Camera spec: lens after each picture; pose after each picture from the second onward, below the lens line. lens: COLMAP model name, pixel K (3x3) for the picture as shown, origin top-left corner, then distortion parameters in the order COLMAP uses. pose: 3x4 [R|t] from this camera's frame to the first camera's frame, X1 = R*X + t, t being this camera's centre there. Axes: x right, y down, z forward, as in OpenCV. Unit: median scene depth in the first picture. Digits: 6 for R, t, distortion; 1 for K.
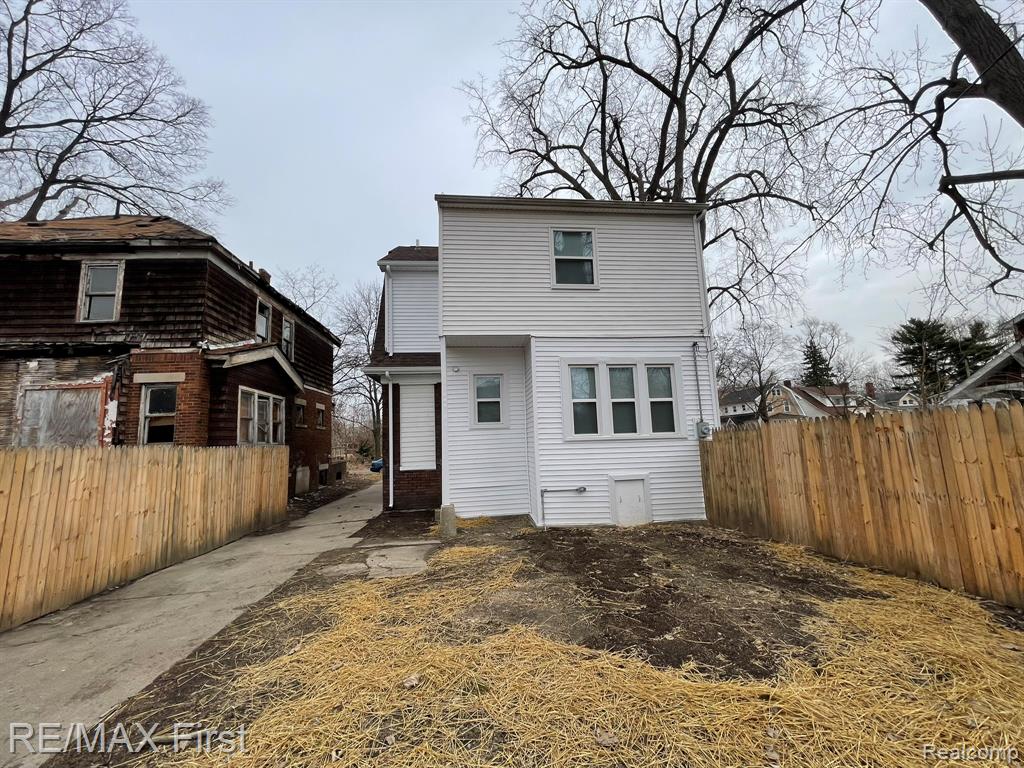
lens RADIAL K [[414.6, 0, 509.0], [0, 414.6, 380.3], [0, 0, 1]] dist [0.001119, -0.000372]
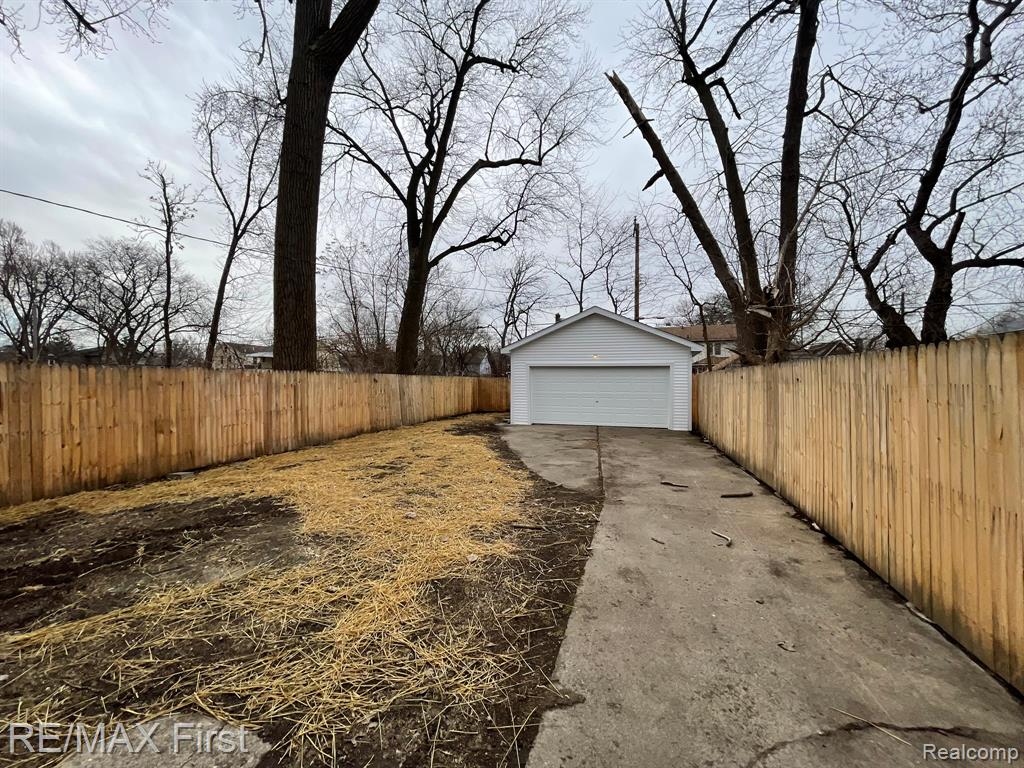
lens RADIAL K [[414.6, 0, 512.7], [0, 414.6, 380.6], [0, 0, 1]] dist [0.001119, -0.000372]
pose [[-0.917510, 0.043290, 0.395349, -0.917156], [-0.015301, 0.989480, -0.143856, 0.308415], [-0.397418, -0.138038, -0.907196, 1.738681]]
